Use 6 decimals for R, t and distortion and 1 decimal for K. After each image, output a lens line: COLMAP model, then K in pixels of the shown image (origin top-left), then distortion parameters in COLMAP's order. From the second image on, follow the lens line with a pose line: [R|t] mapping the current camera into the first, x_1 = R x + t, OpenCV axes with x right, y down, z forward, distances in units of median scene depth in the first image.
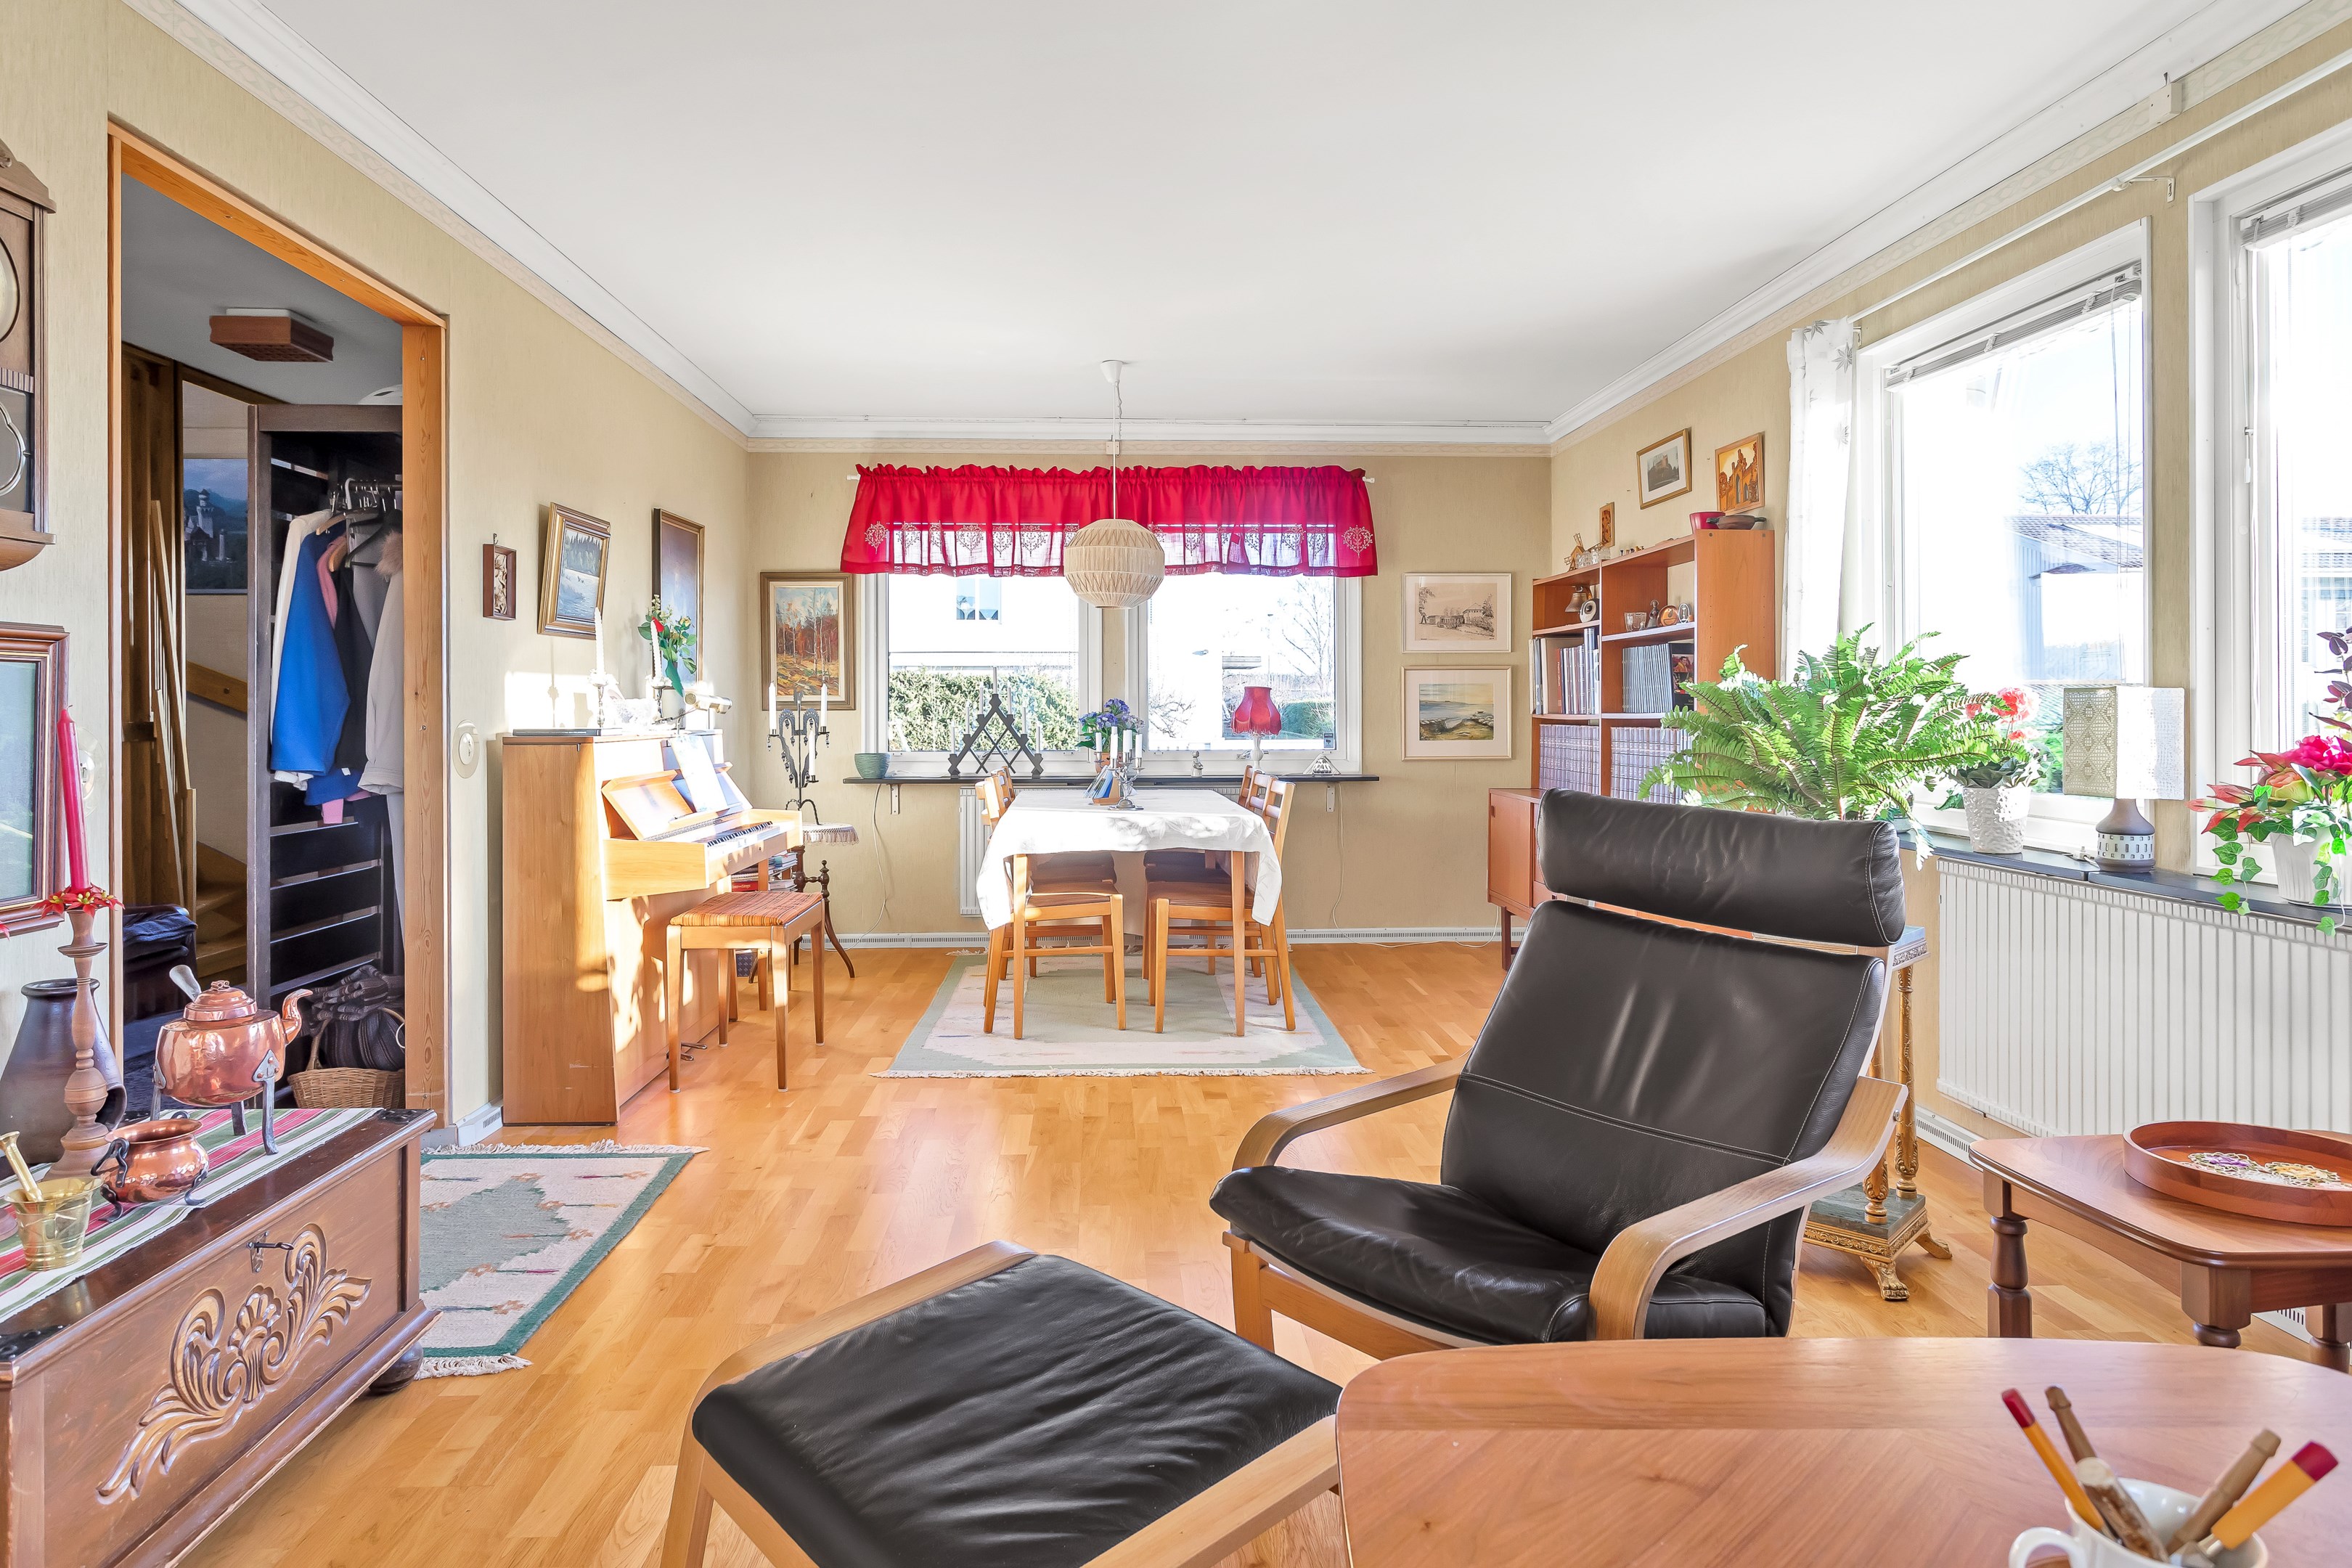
lens RADIAL K [[1389.0, 0, 1146.2], [0, 1389.0, 712.9], [0, 0, 1]] dist [-0.008276, 0.001710]
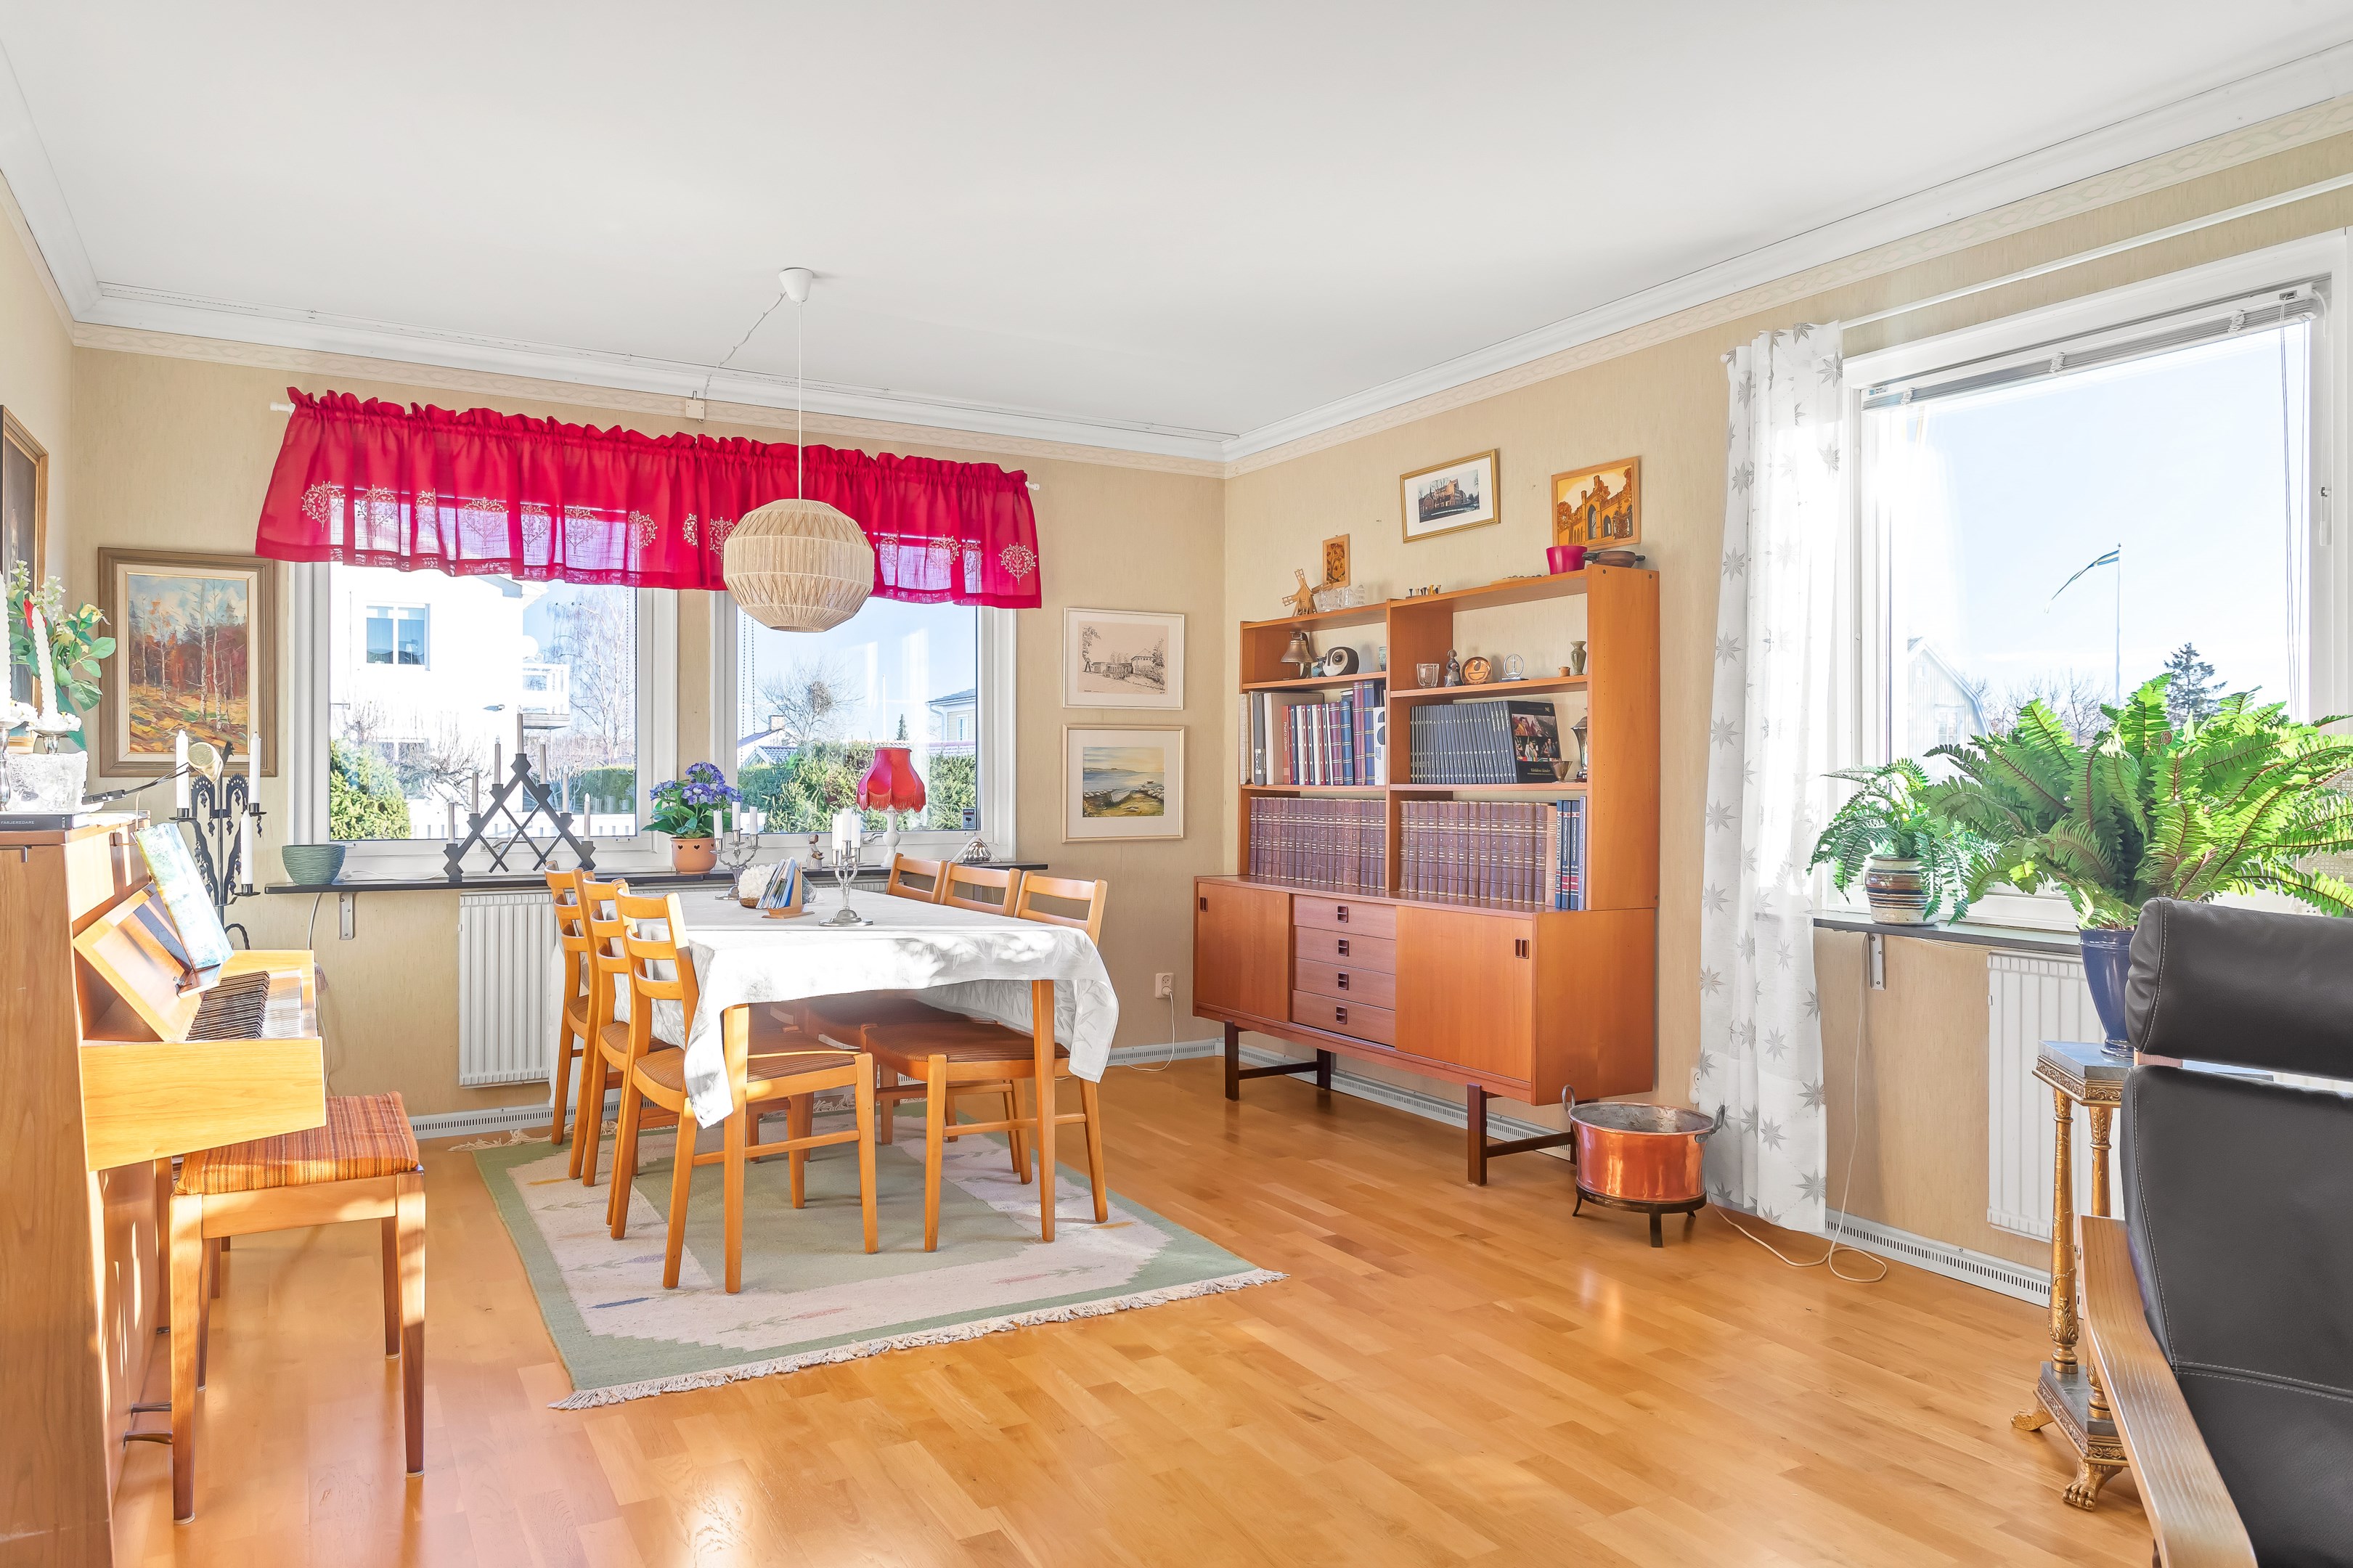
lens RADIAL K [[1544.3, 0, 1178.7], [0, 1544.3, 770.2], [0, 0, 1]] dist [0.004614, 0.003668]
pose [[0.891968, 0.005638, 0.452064, -0.163771], [-0.002082, 0.999963, -0.008362, 0.000042], [-0.452094, 0.006518, 0.891947, 0.189141]]
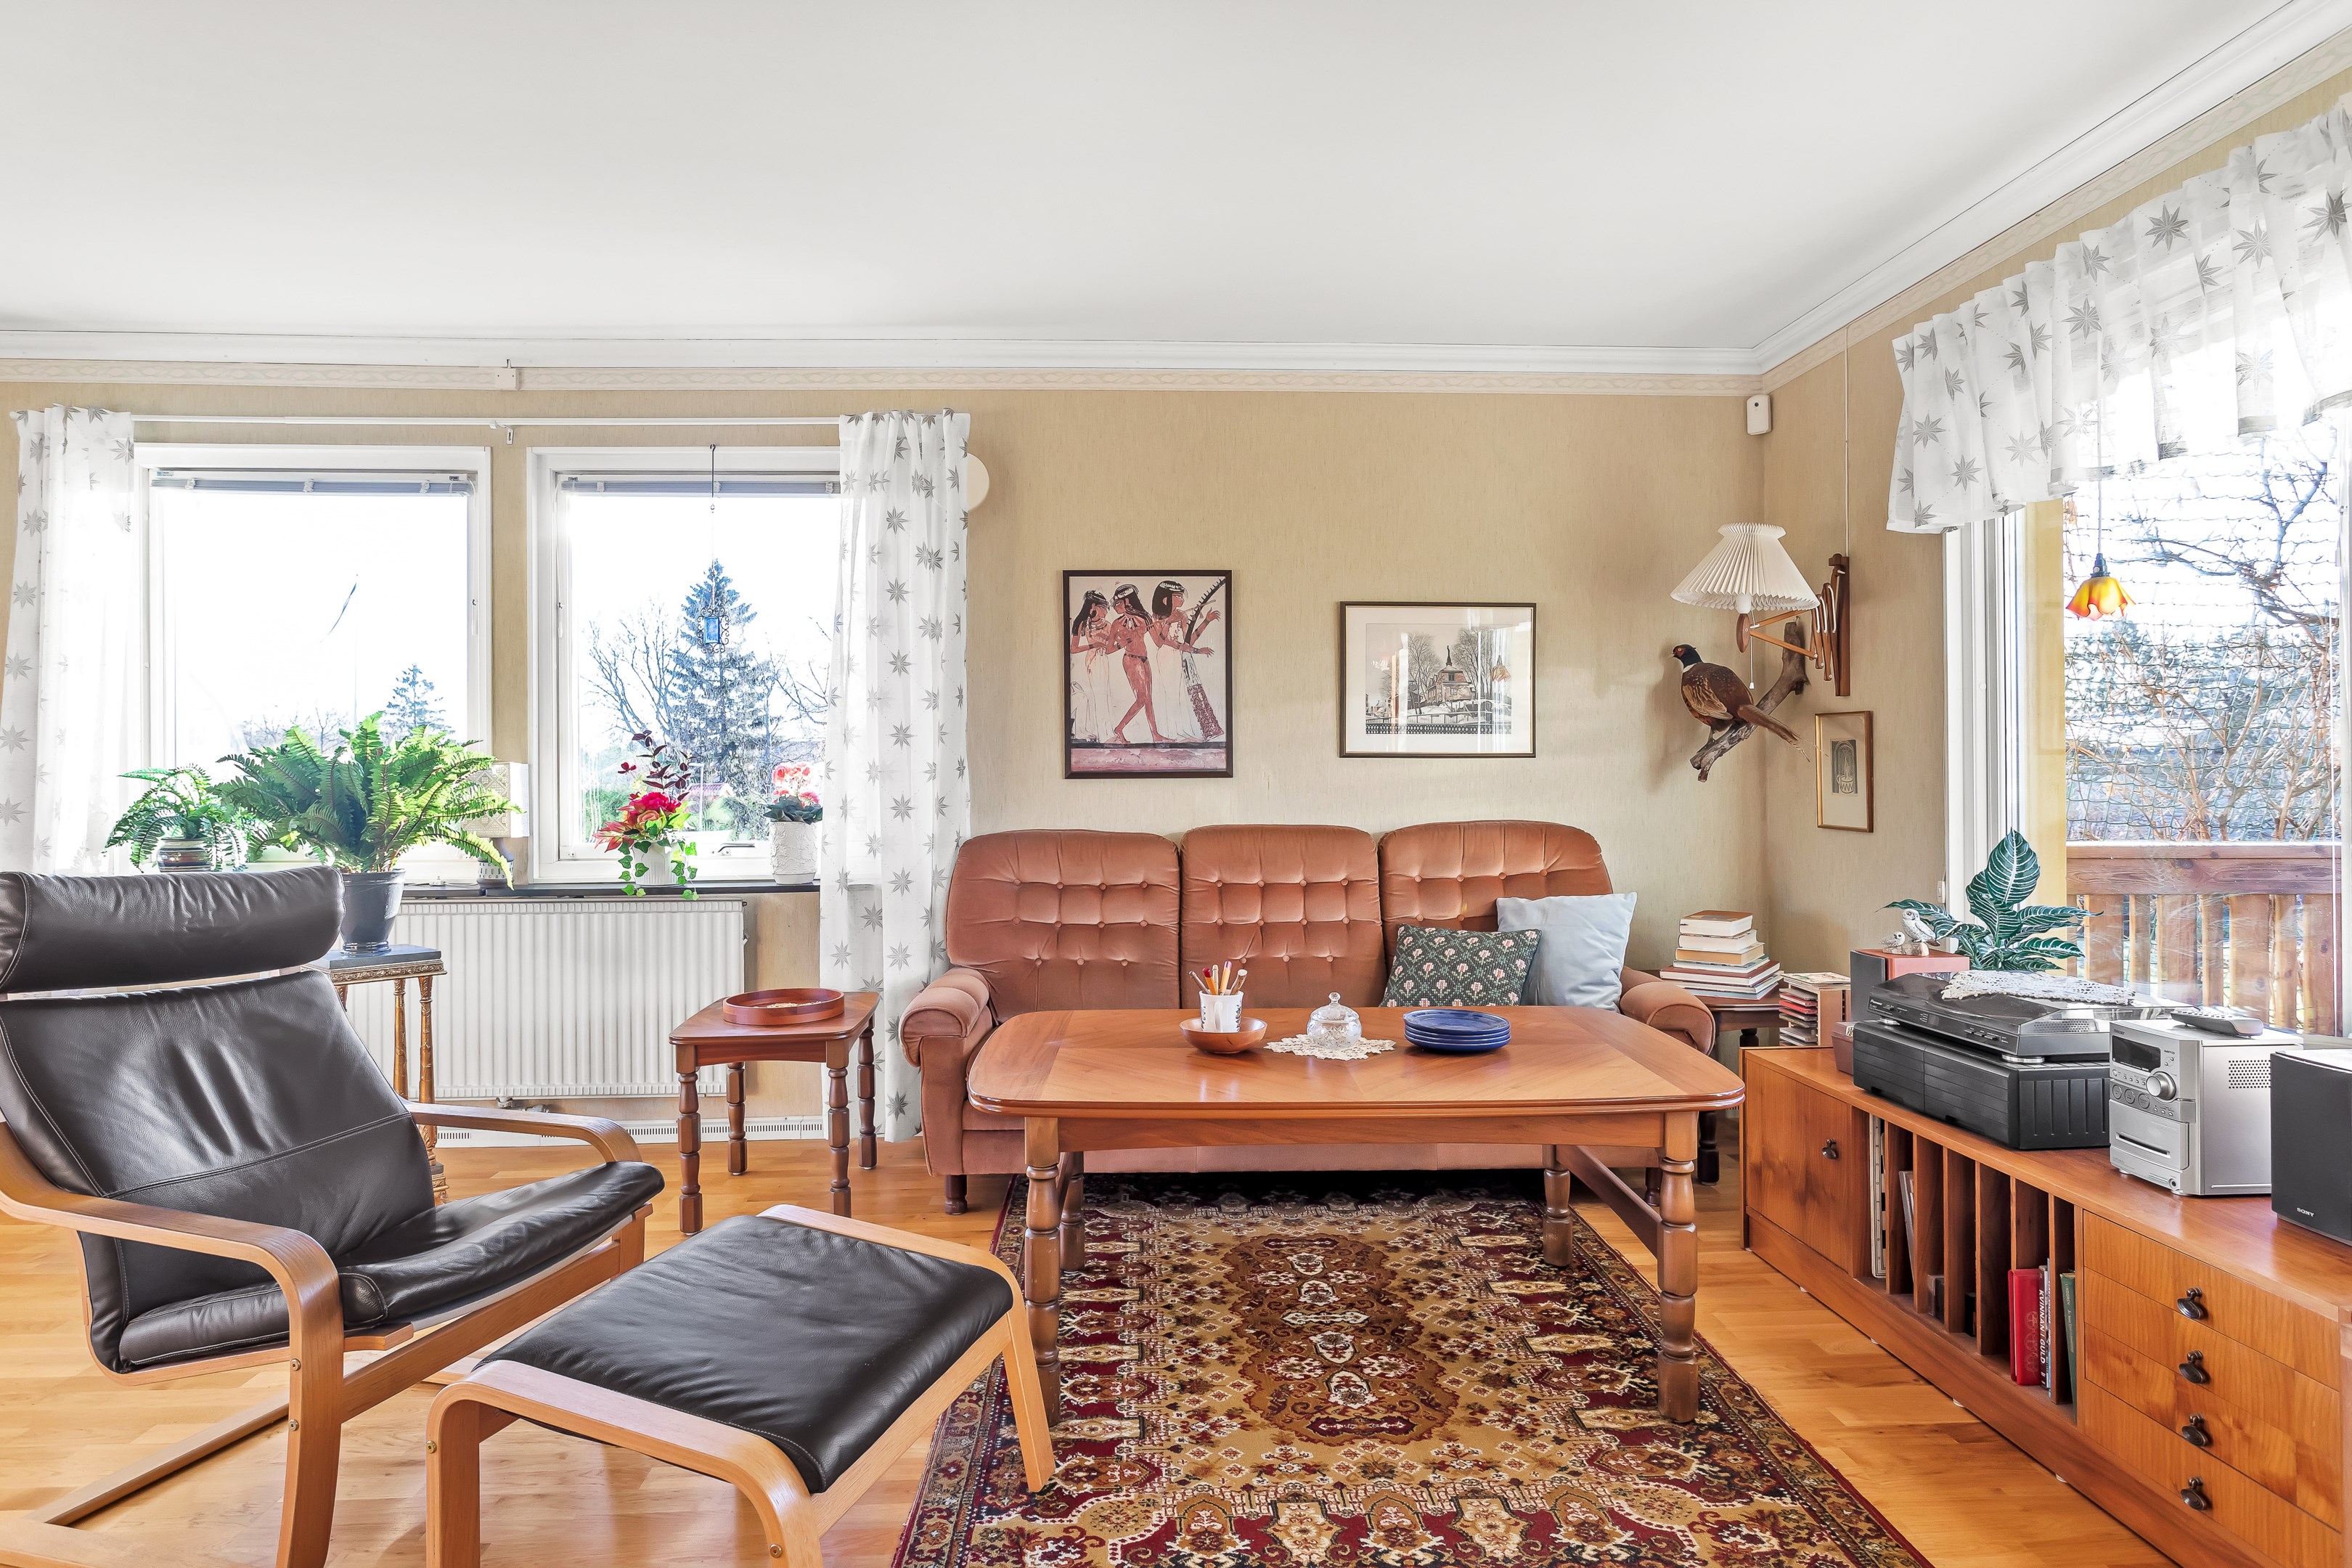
lens RADIAL K [[1389.0, 0, 1187.8], [0, 1389.0, 767.9], [0, 0, 1]] dist [-0.008276, 0.001710]
pose [[0.016032, 0.005459, 0.999857, -0.312200], [0.007757, 0.999954, -0.005584, 0.000340], [-0.999841, 0.007845, 0.015989, 0.094264]]
